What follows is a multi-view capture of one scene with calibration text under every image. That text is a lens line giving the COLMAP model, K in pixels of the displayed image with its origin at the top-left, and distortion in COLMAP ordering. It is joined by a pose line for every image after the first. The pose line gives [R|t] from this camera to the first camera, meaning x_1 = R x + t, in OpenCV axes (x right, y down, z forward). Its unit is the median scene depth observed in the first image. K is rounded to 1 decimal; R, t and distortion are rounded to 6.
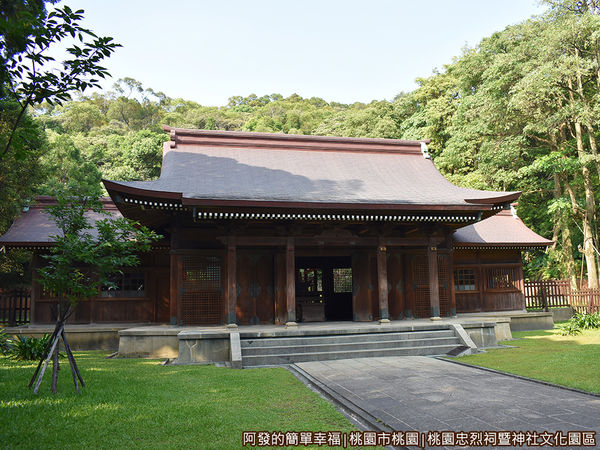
lens RADIAL K [[535.5, 0, 300.0], [0, 535.5, 225.0], [0, 0, 1]] dist [-0.096438, 0.003386]
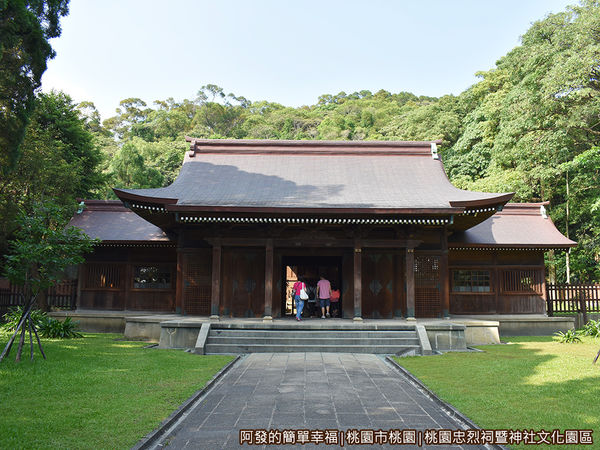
lens RADIAL K [[535.5, 0, 300.0], [0, 535.5, 225.0], [0, 0, 1]] dist [-0.096438, 0.003386]
pose [[0.971215, 0.002138, -0.238196, 0.227777], [0.001191, 0.999904, 0.013831, -0.015233], [0.238203, -0.013717, 0.971119, -0.034835]]
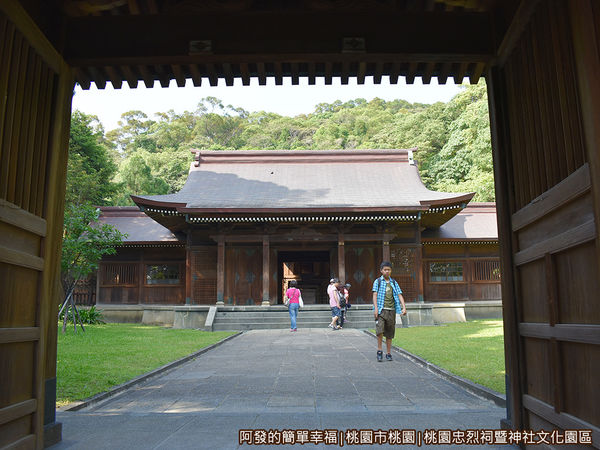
lens RADIAL K [[555.2, 0, 306.0], [0, 555.2, 226.2], [0, 0, 1]] dist [-0.101881, 0.000652]
pose [[0.972608, -0.019224, -0.231655, 0.287978], [0.019439, 0.999810, -0.001354, 0.003289], [0.231637, -0.003186, 0.972797, -0.201571]]
